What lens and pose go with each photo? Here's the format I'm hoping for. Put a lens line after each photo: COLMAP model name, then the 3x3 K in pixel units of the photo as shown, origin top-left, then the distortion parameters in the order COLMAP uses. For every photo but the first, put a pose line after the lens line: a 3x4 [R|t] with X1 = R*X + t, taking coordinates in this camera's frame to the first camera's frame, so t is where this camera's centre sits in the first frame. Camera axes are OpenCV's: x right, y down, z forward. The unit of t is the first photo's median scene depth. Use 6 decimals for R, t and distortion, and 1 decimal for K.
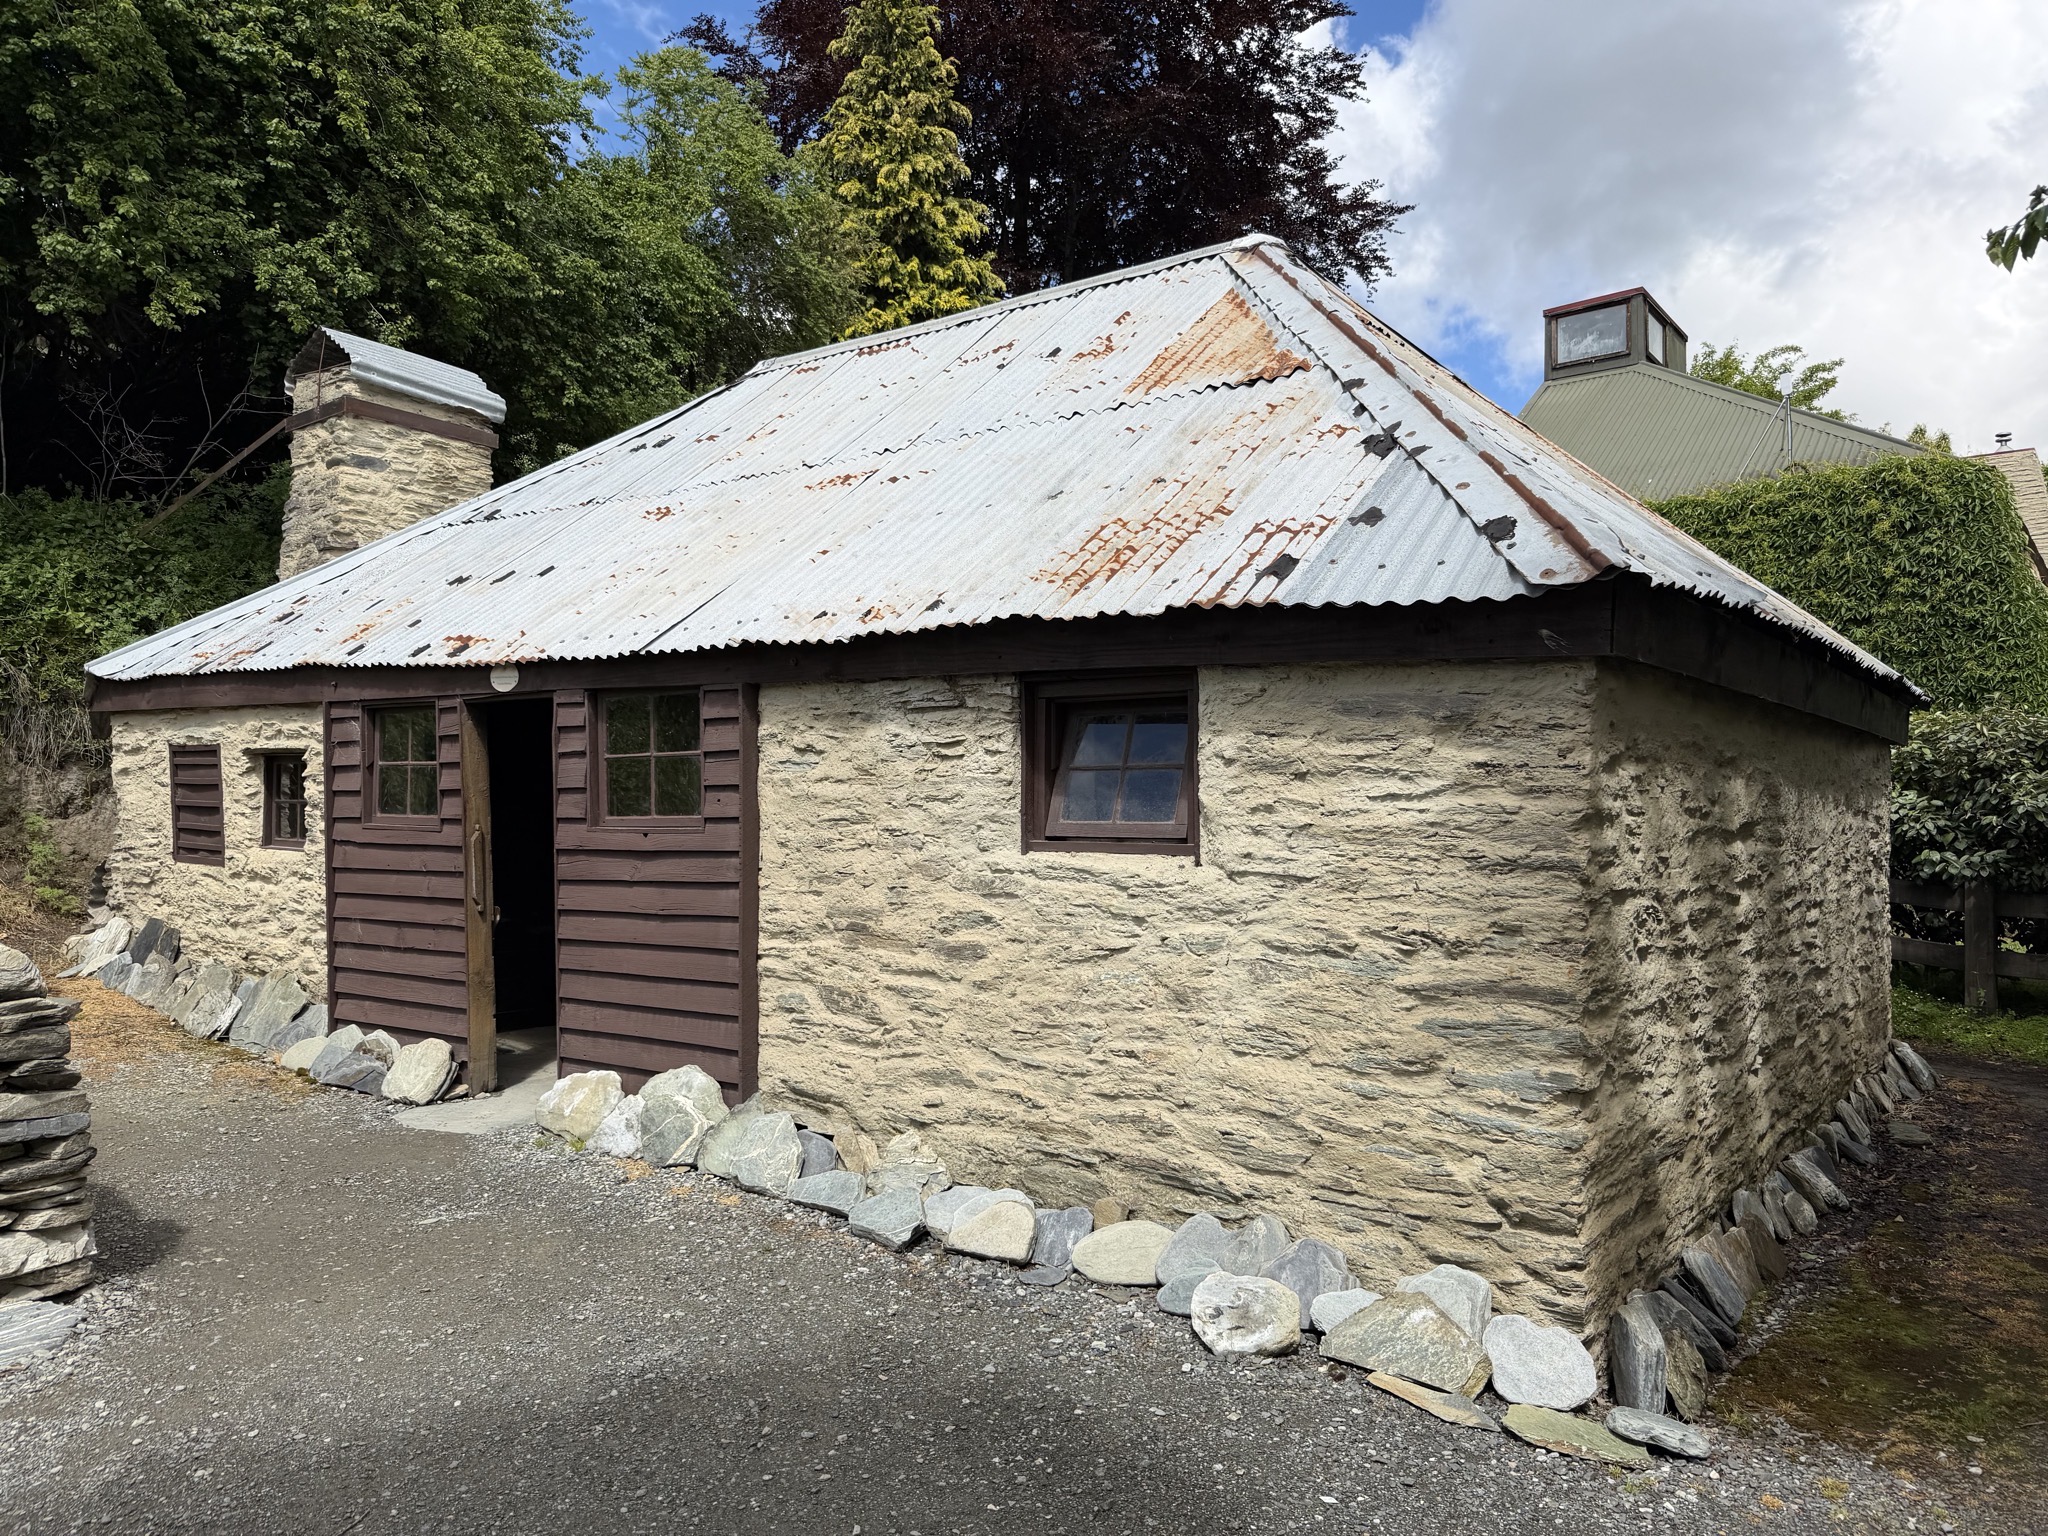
lens RADIAL K [[1463.2, 0, 1024.0], [0, 1463.2, 768.0], [0, 0, 1]] dist [0.064210, -0.078541]
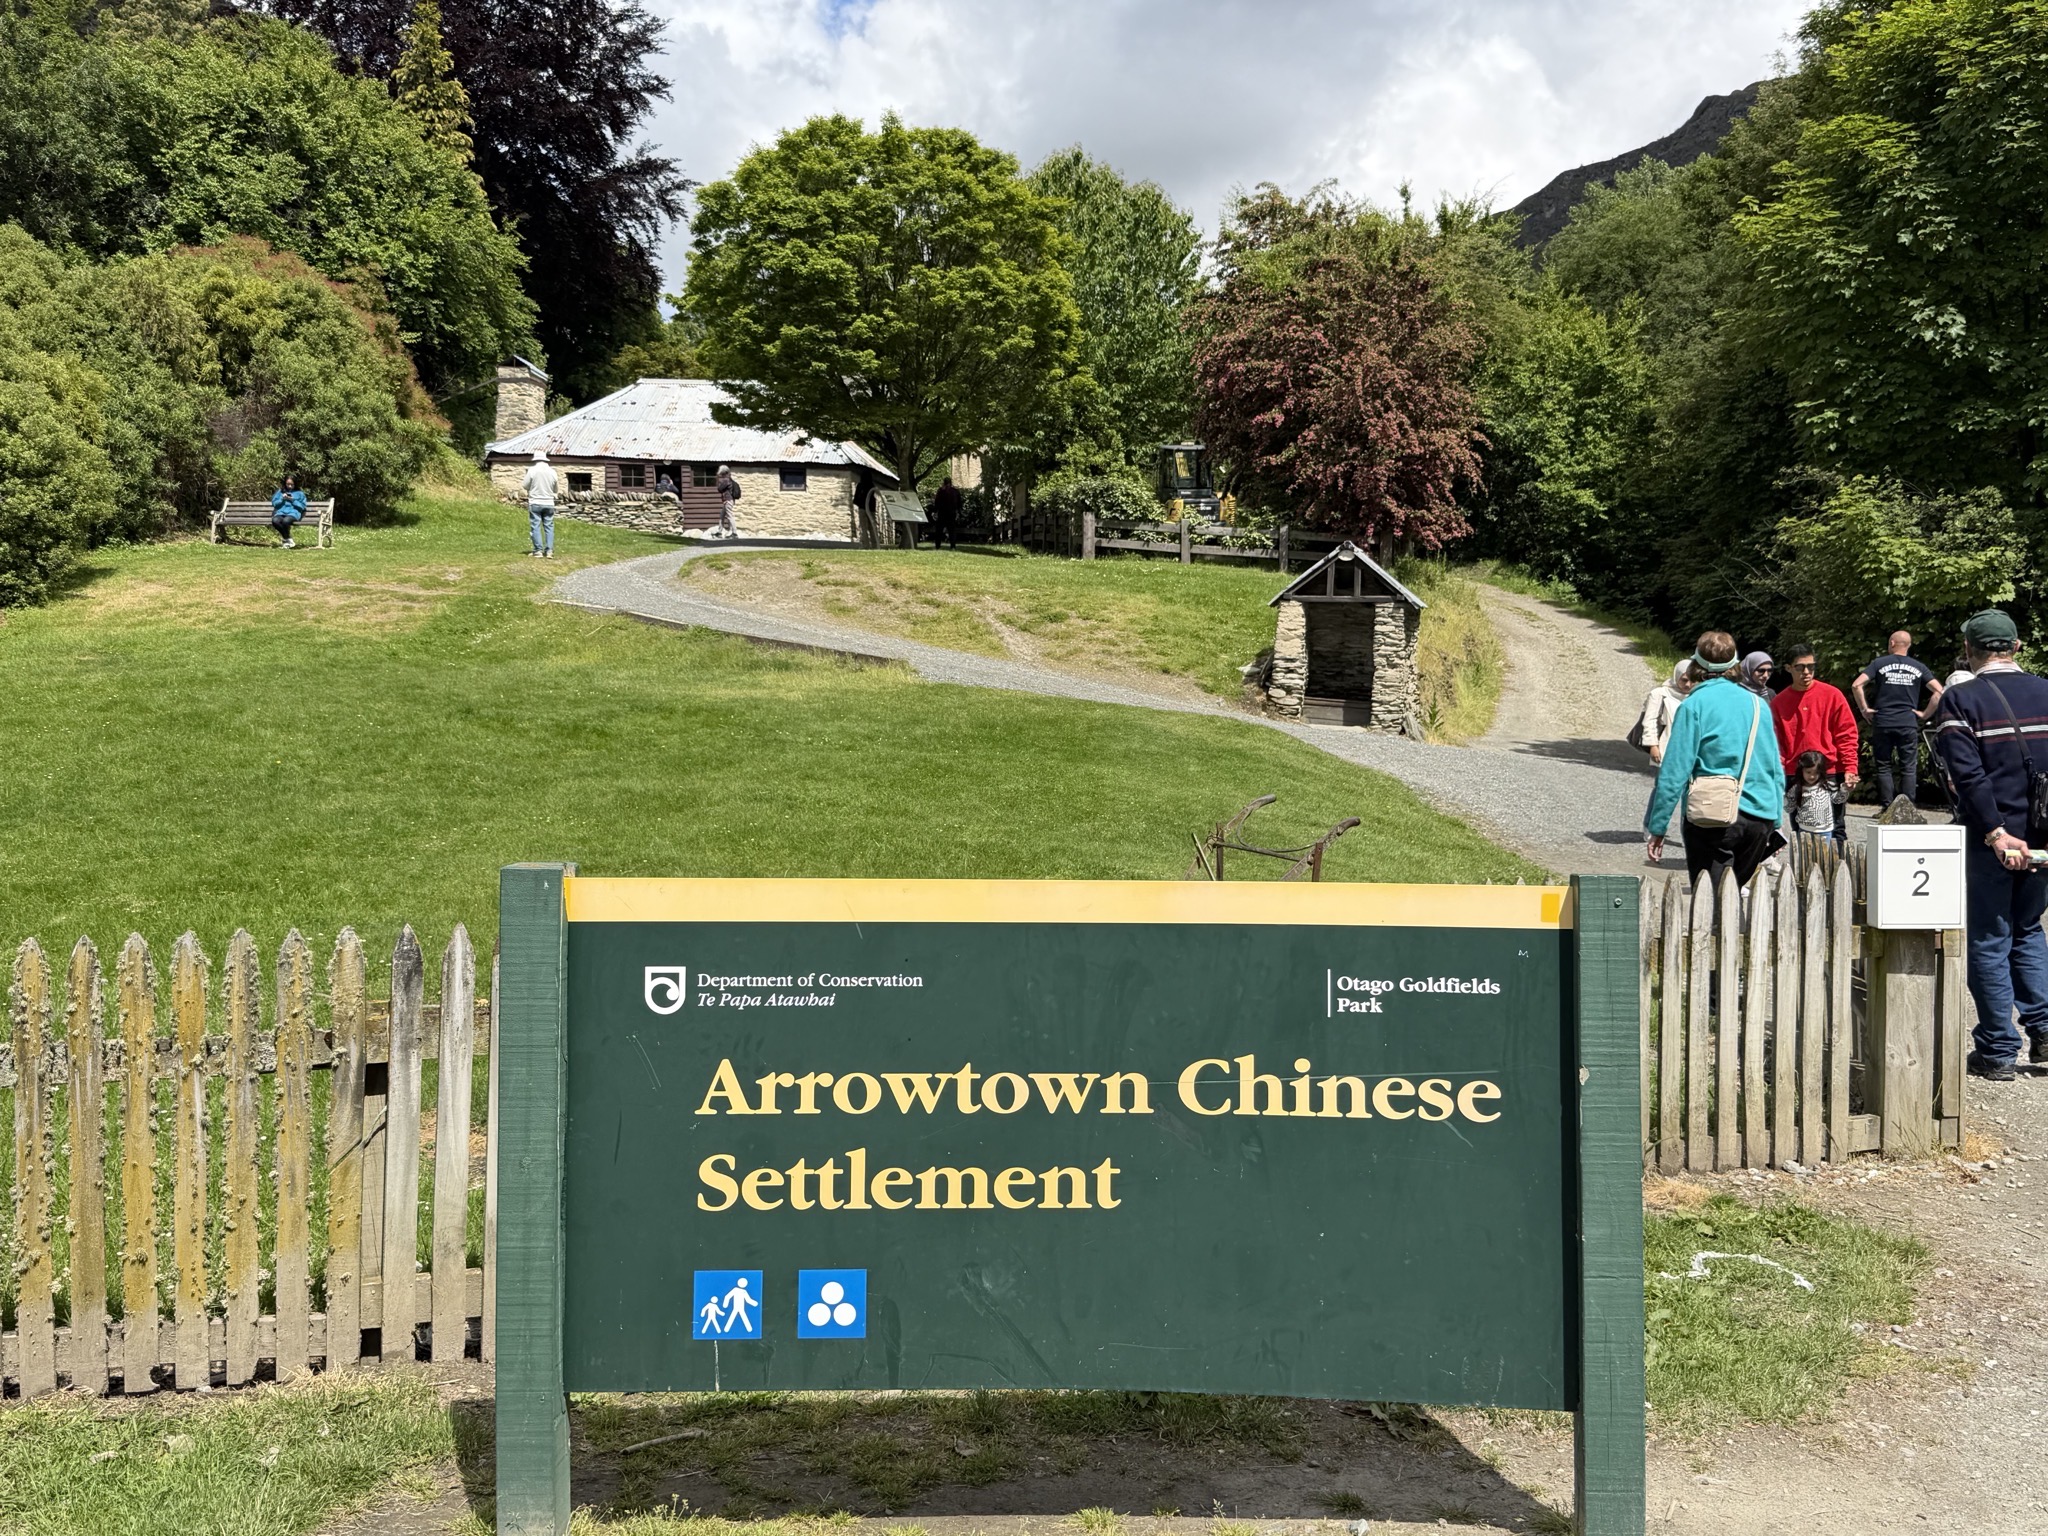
lens RADIAL K [[1463.2, 0, 1024.0], [0, 1463.2, 768.0], [0, 0, 1]] dist [0.064210, -0.078541]
pose [[0.857494, -0.046981, 0.512344, -2.234785], [-0.023267, 0.991262, 0.129838, 0.355601], [-0.513967, -0.123256, 0.848909, -4.889219]]
